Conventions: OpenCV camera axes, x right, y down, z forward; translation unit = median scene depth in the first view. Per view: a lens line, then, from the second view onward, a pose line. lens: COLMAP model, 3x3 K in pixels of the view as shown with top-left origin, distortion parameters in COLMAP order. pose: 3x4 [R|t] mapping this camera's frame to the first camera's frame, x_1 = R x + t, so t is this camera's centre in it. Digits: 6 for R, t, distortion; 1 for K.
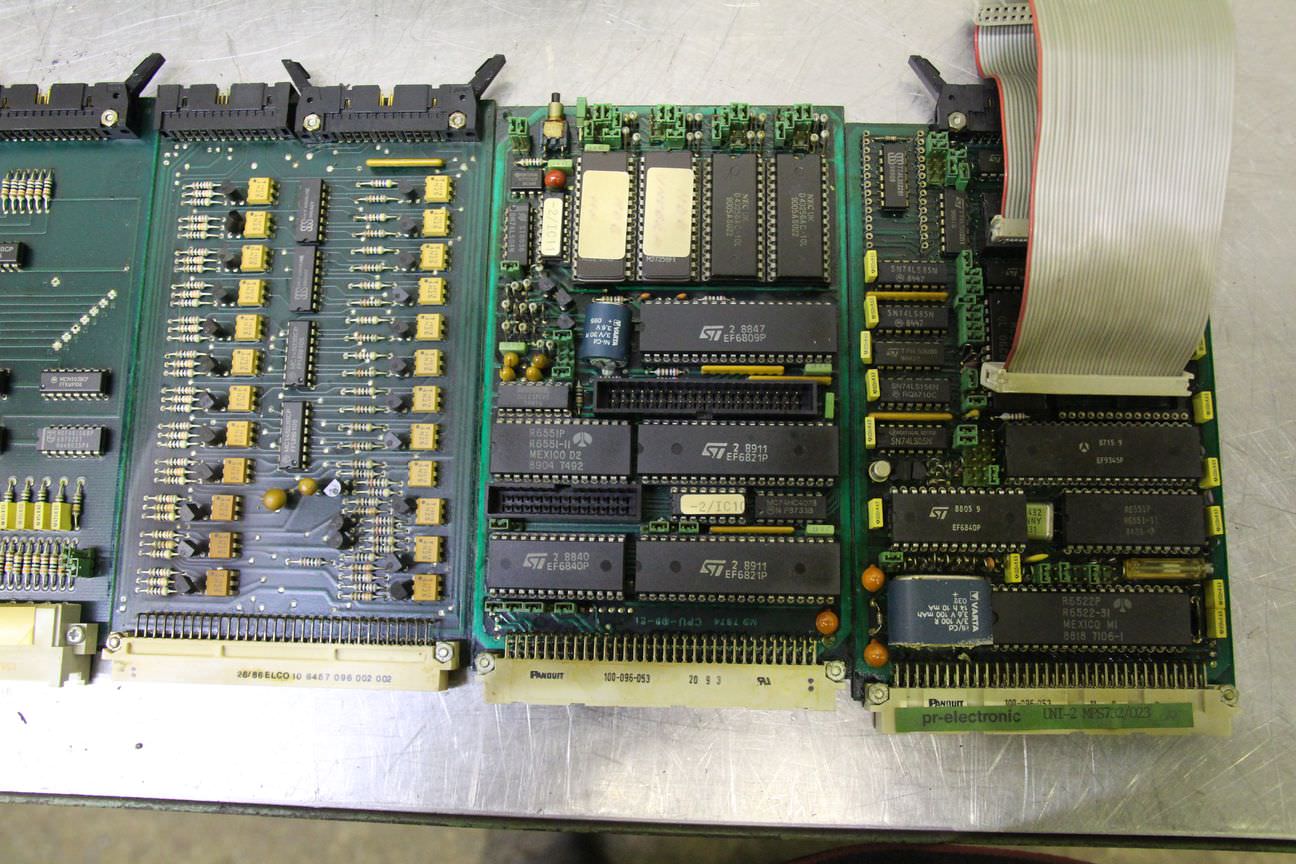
lens RADIAL K [[910.4, 0, 684.3], [0, 910.4, 431.8], [0, 0, 1]] dist [-0.054219, 0.060166]
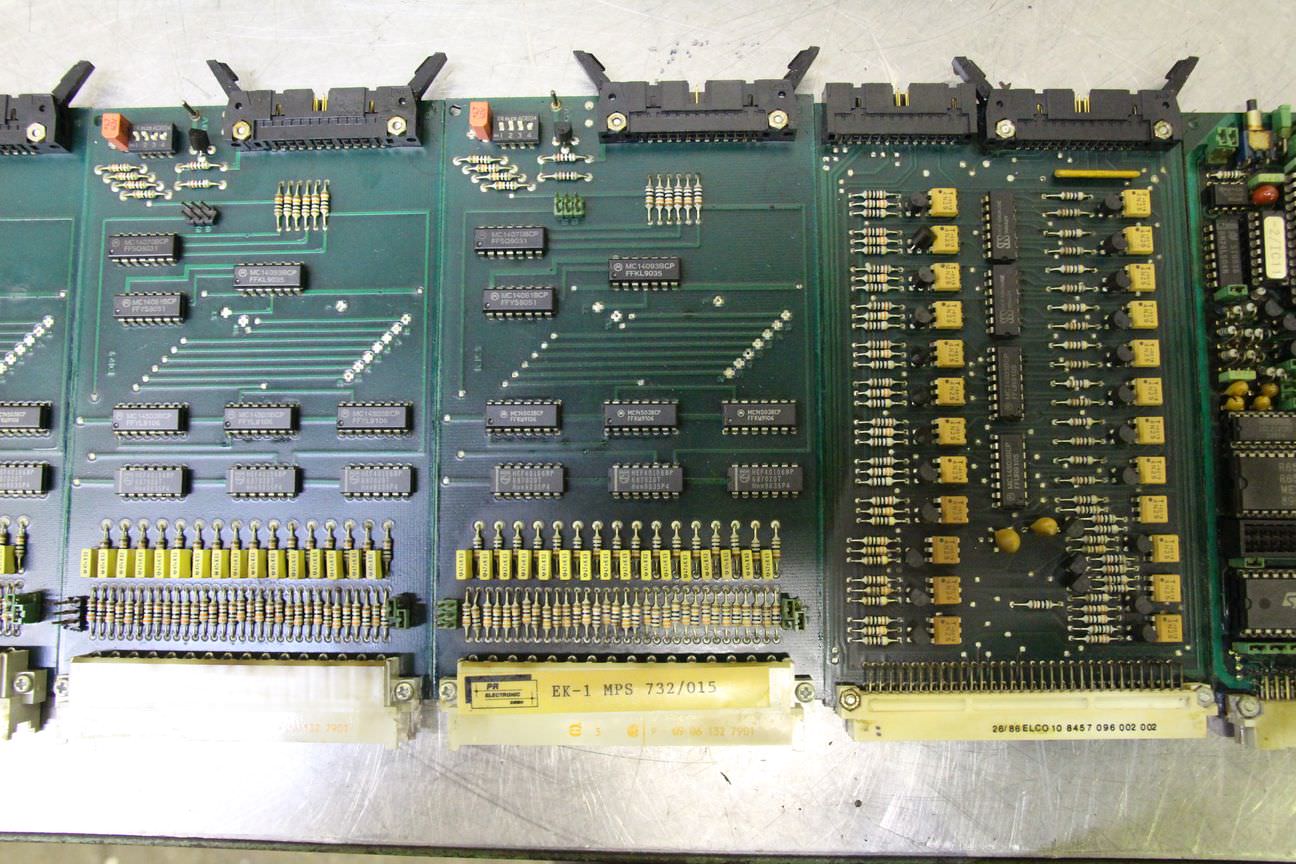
lens RADIAL K [[910.4, 0, 684.3], [0, 910.4, 431.8], [0, 0, 1]] dist [-0.054219, 0.060166]
pose [[0.998264, -0.011137, 0.057841, -0.797170], [0.008037, 0.998533, 0.053552, -0.085790], [-0.058353, -0.052995, 0.996888, 0.084954]]
